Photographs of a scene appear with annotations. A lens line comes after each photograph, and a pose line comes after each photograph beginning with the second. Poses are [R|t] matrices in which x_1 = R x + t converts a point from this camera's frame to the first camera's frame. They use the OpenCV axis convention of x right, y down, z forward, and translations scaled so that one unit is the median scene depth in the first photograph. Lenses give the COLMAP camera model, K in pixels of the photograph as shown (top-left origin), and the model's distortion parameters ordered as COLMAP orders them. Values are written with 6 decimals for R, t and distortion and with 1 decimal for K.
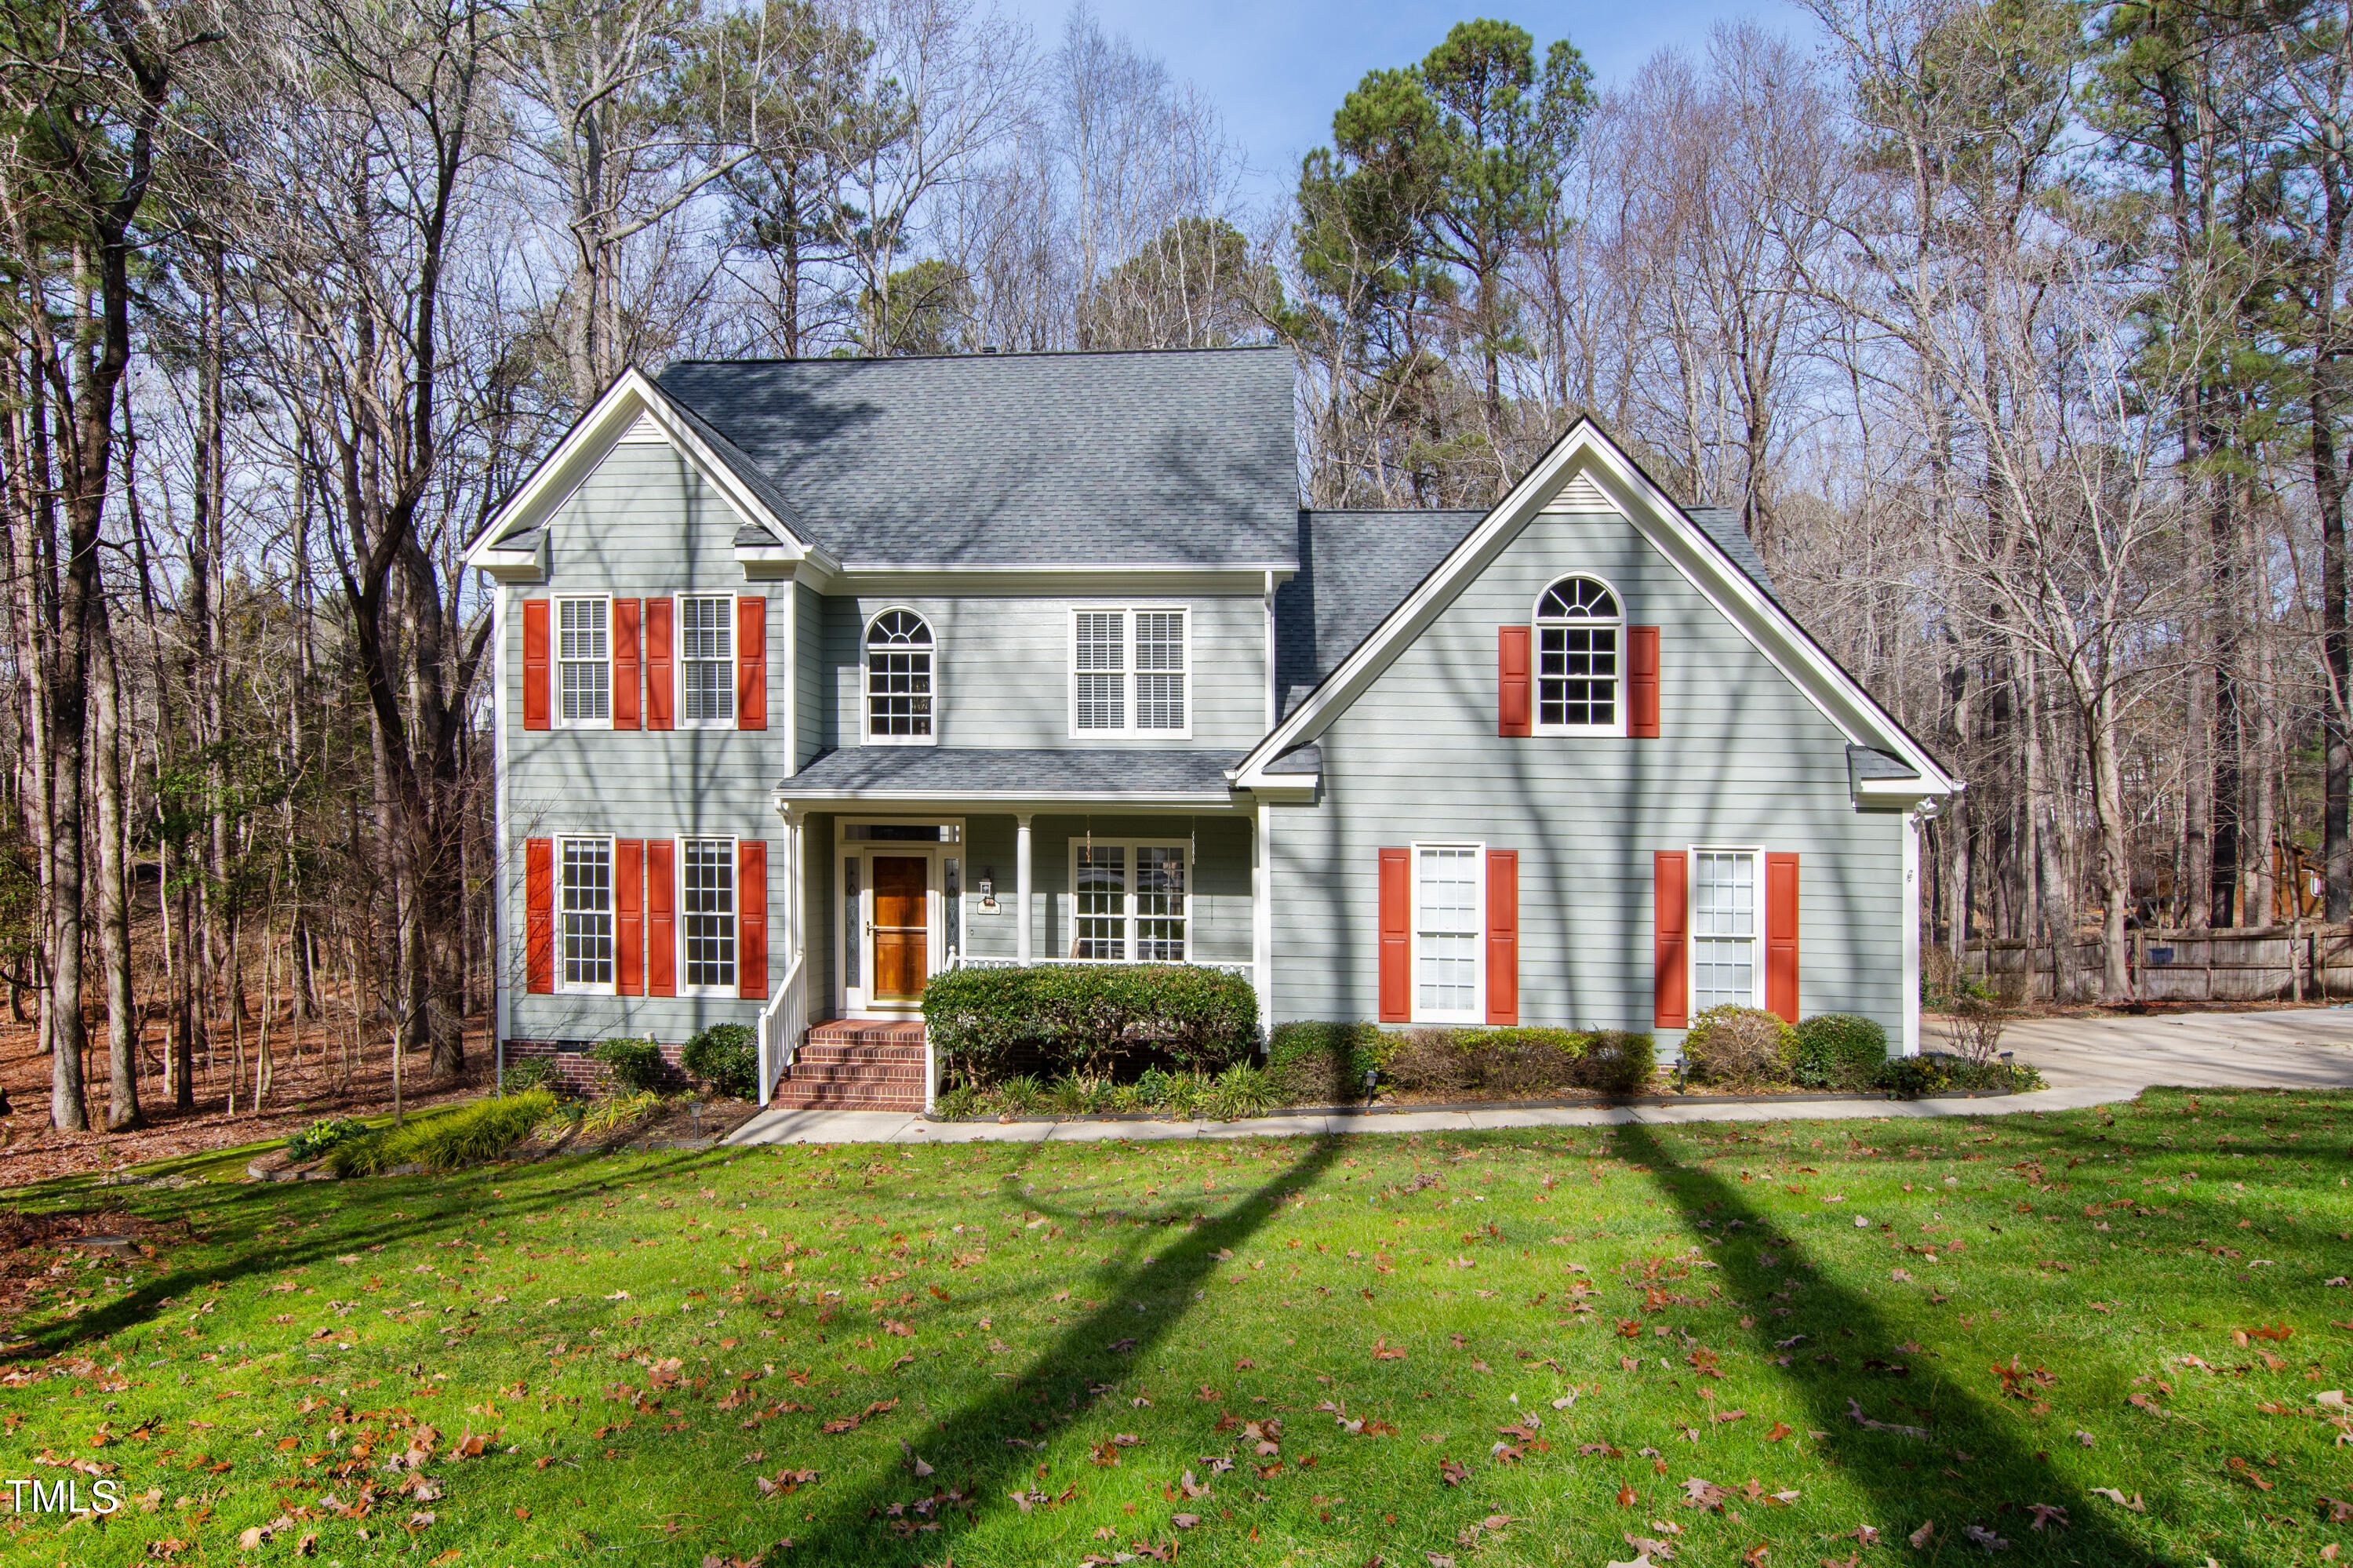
lens RADIAL K [[1293.1, 0, 1176.3], [0, 1293.1, 761.4], [0, 0, 1]] dist [0.001960, 0.000215]
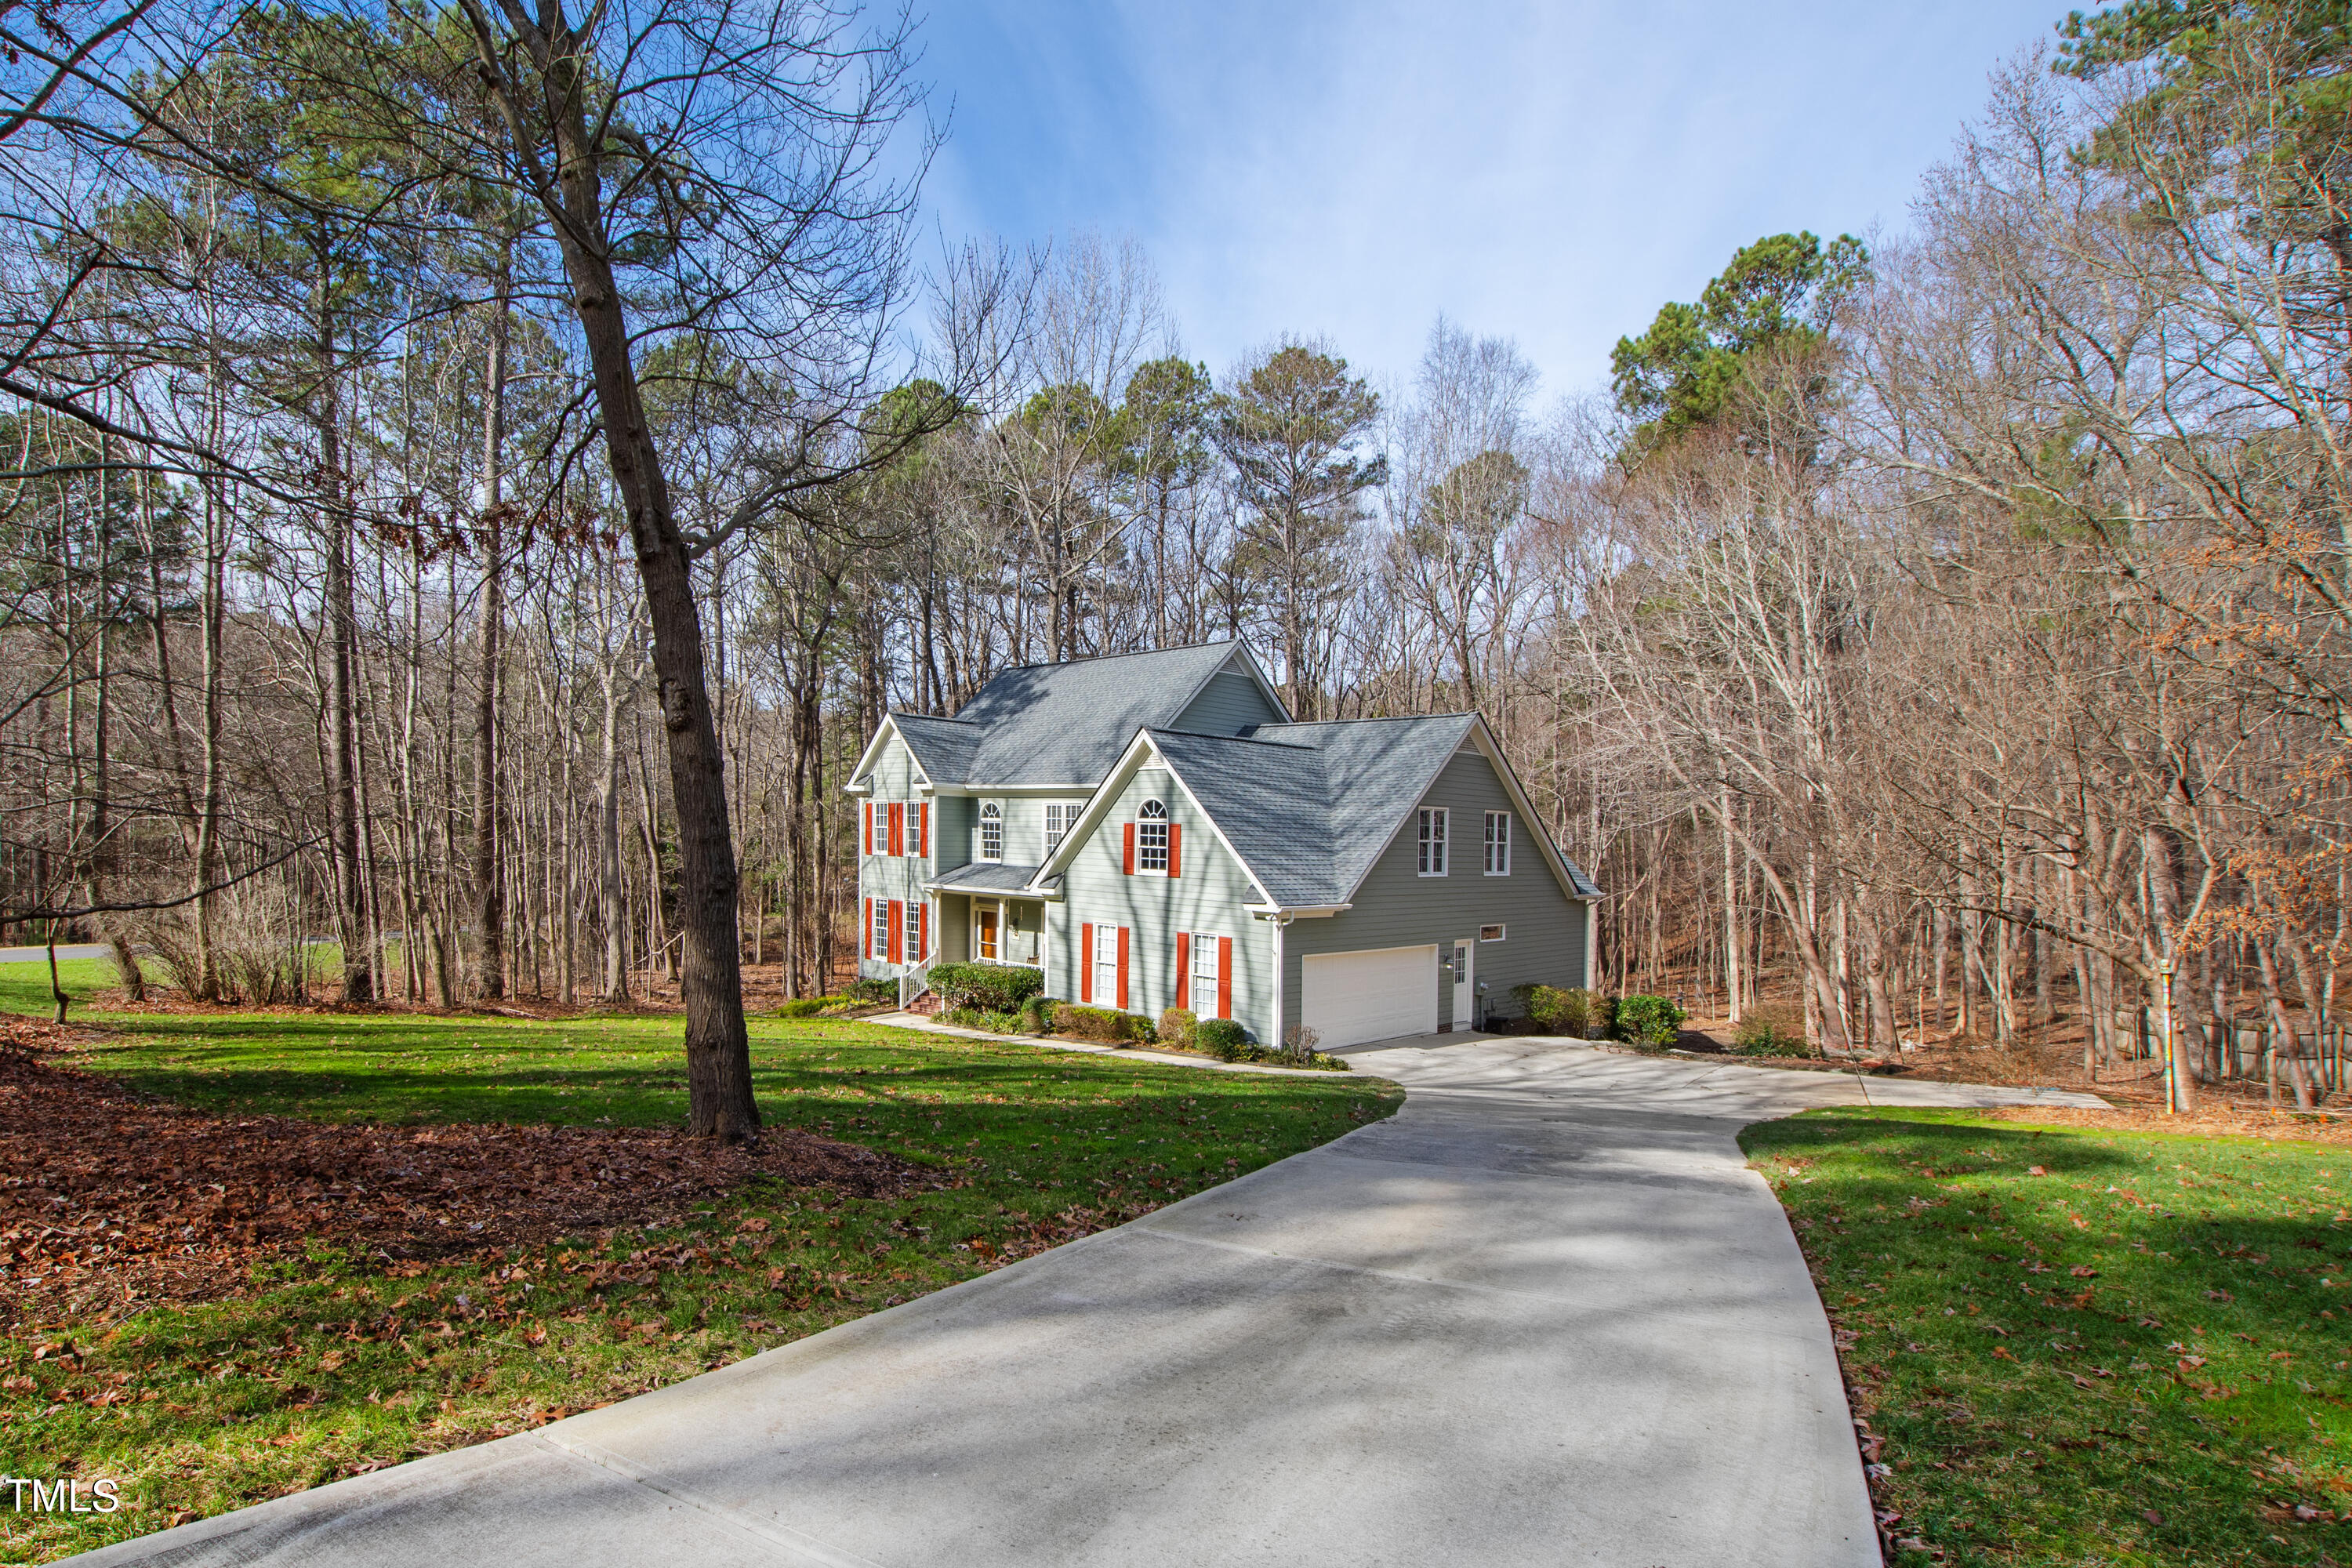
lens RADIAL K [[1015.2, 0, 1168.2], [0, 1015.2, 779.4], [0, 0, 1]] dist [-0.000265, -0.000239]
pose [[0.831082, -0.017371, -0.555879, 1.131179], [-0.004793, 0.999251, -0.038391, -0.100644], [0.556130, 0.034571, 0.830376, -0.339461]]
